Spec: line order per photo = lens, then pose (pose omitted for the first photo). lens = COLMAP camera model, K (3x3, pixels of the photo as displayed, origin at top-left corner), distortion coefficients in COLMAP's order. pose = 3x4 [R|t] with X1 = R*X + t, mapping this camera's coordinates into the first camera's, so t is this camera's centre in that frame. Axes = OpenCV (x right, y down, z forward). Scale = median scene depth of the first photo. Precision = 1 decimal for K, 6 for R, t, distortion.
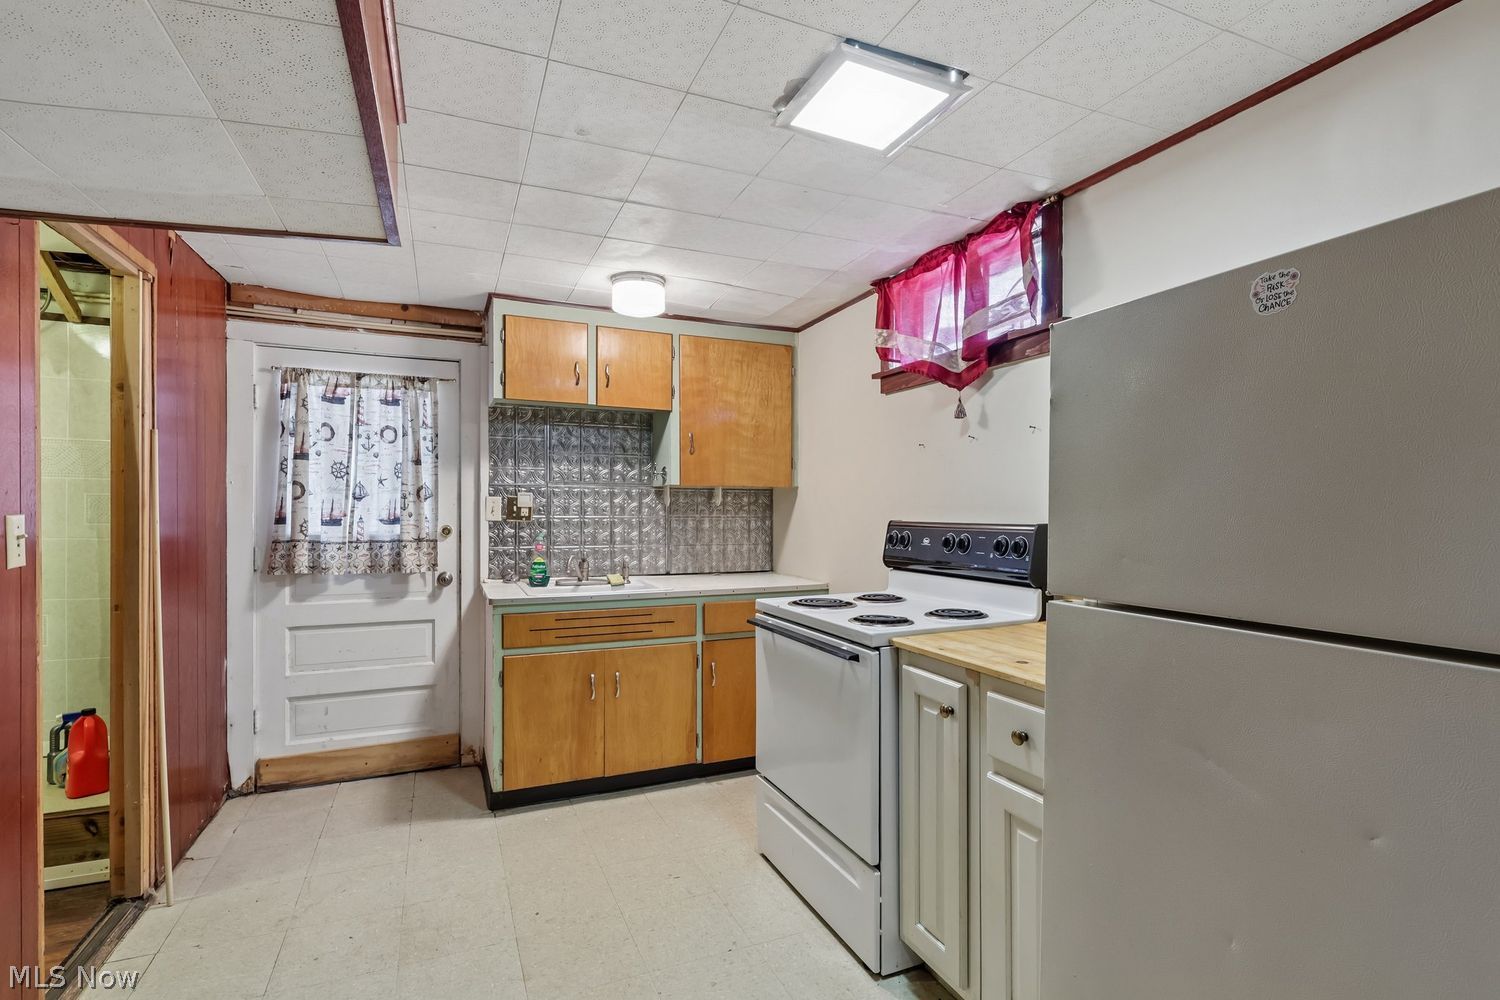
lens RADIAL K [[708.8, 0, 750.0], [0, 708.8, 518.5], [0, 0, 1]] dist [0.000224, 0.000355]
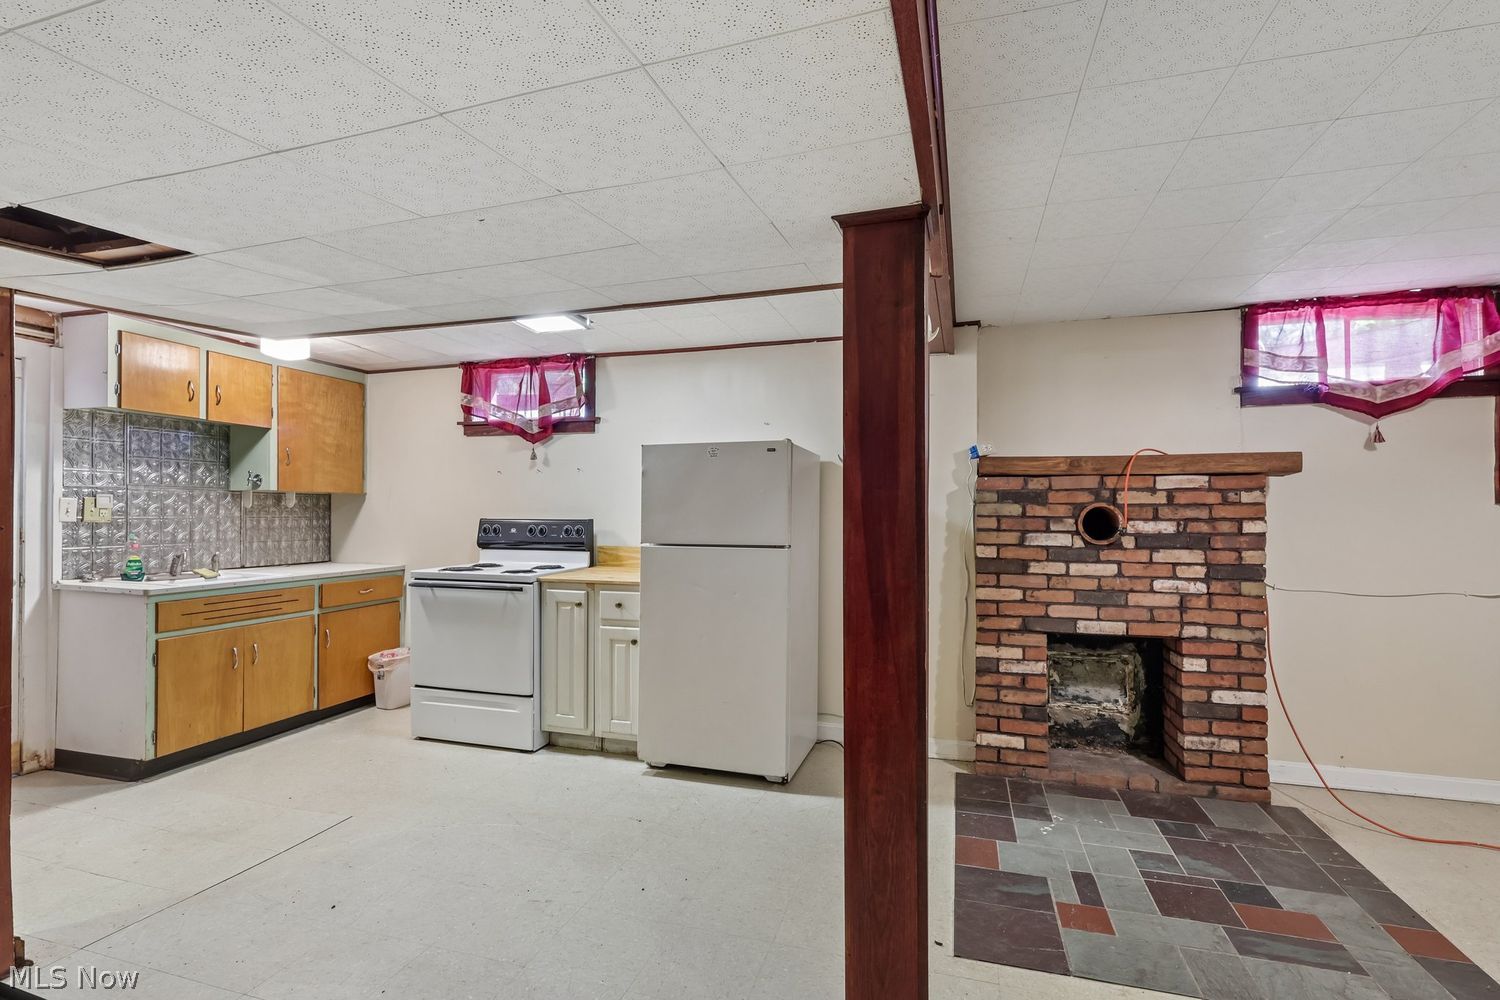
lens RADIAL K [[698.8, 0, 741.9], [0, 698.8, 501.8], [0, 0, 1]] dist [-0.000619, 0.000053]
pose [[0.657326, 0.012190, 0.753508, -0.518925], [0.006135, 0.999749, -0.021525, 0.002549], [-0.753582, 0.018772, 0.657086, -0.407755]]
